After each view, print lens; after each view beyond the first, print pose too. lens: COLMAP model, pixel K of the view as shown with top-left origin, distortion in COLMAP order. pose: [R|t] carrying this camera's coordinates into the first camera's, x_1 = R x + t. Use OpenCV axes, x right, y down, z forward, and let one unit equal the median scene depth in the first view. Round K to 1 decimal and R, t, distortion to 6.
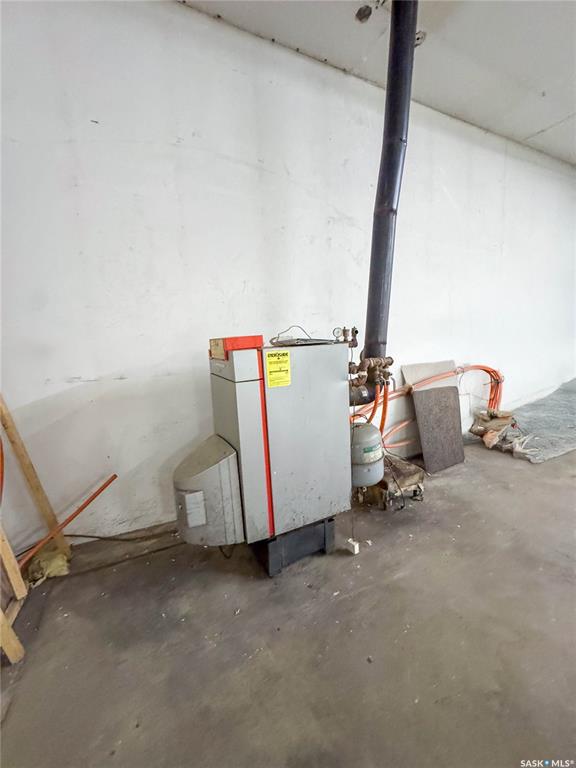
lens RADIAL K [[306.2, 0, 289.0], [0, 306.2, 385.8], [0, 0, 1]] dist [-0.003300, -0.000292]
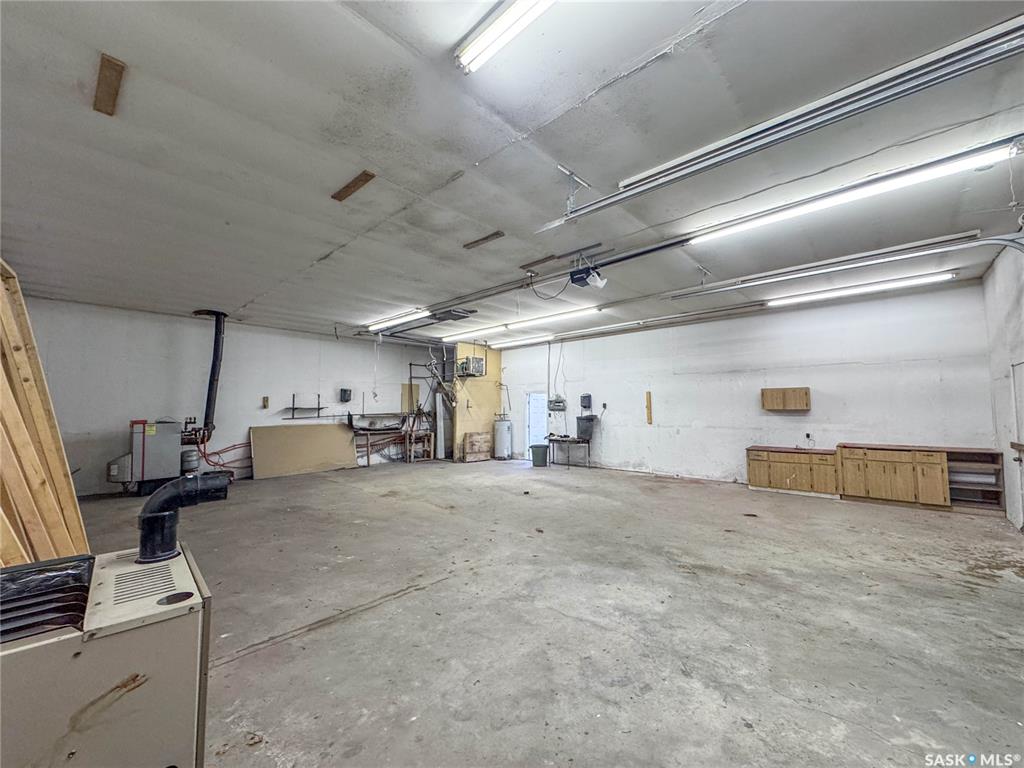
lens RADIAL K [[408.2, 0, 514.3], [0, 408.2, 384.9], [0, 0, 1]] dist [-0.003300, -0.000292]
pose [[0.931432, 0.052200, 0.360154, 1.700149], [0.026605, 0.977244, -0.210443, 0.423480], [-0.362943, 0.205595, 0.908847, -3.849200]]
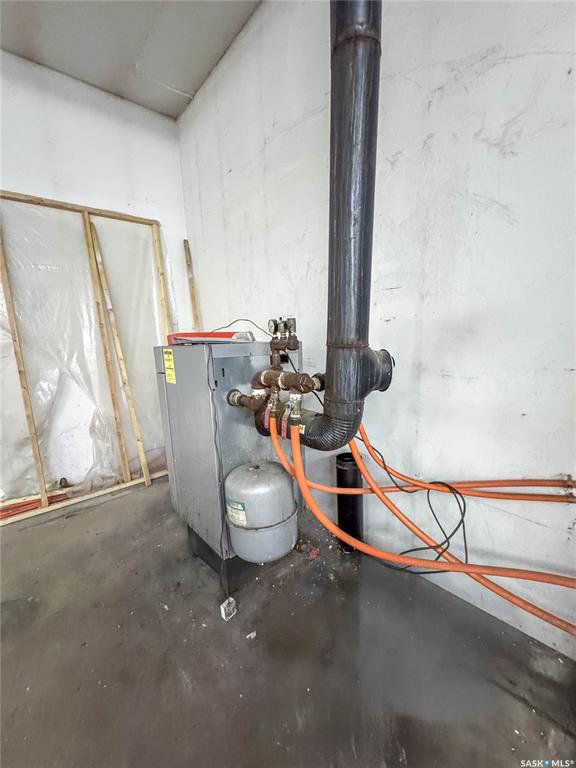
lens RADIAL K [[306.2, 0, 290.7], [0, 306.2, 387.8], [0, 0, 1]] dist [-0.003300, -0.000292]
pose [[0.265980, 0.190493, -0.944969, 0.841726], [-0.120158, 0.979187, 0.163570, -0.157772], [0.956460, 0.070039, 0.283334, 0.864705]]
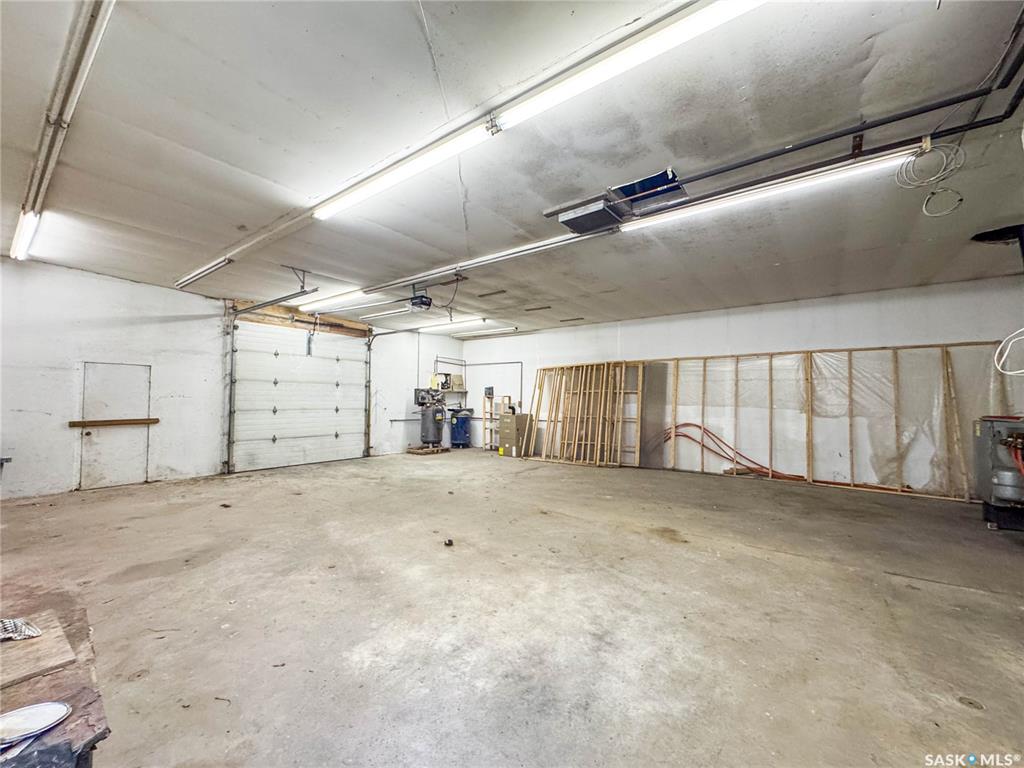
lens RADIAL K [[408.2, 0, 512.2], [0, 408.2, 385.2], [0, 0, 1]] dist [-0.003300, -0.000292]
pose [[-0.890670, 0.013322, -0.454455, 3.900912], [-0.045676, 0.991892, 0.118595, -0.502171], [0.452350, 0.126387, -0.882840, 1.719948]]
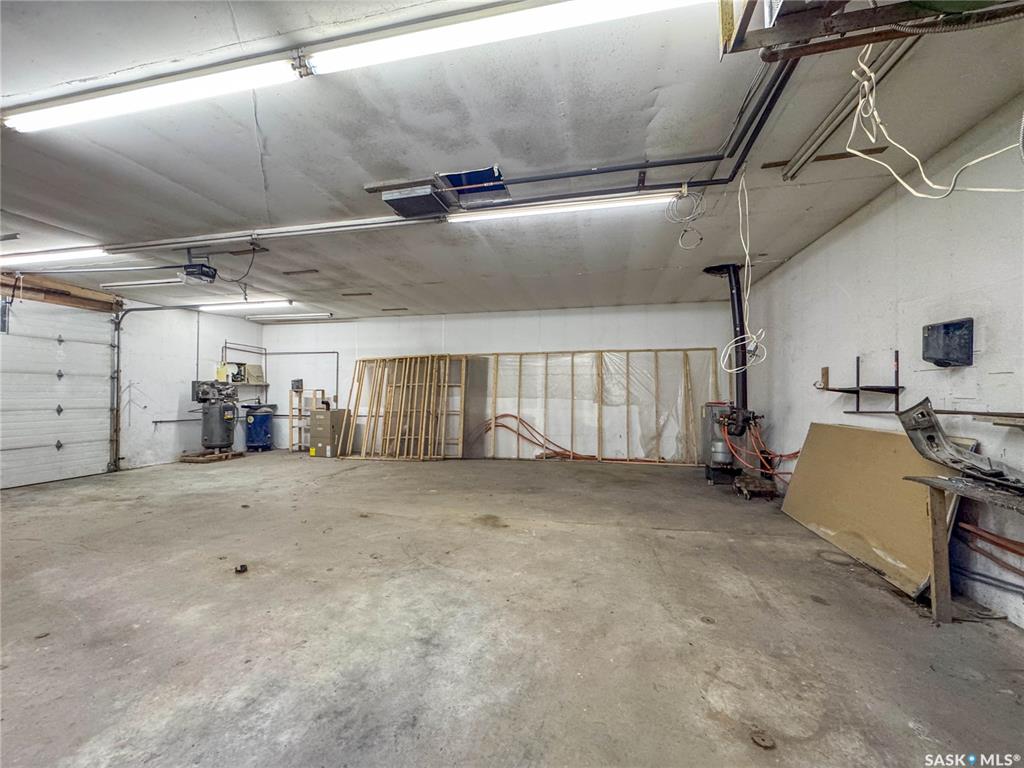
lens RADIAL K [[408.2, 0, 512.8], [0, 408.2, 384.3], [0, 0, 1]] dist [-0.003300, -0.000292]
pose [[-0.620997, 0.019632, -0.783567, 3.866063], [-0.096945, 0.990087, 0.101638, -0.490129], [0.777794, 0.139080, -0.612938, 1.652409]]
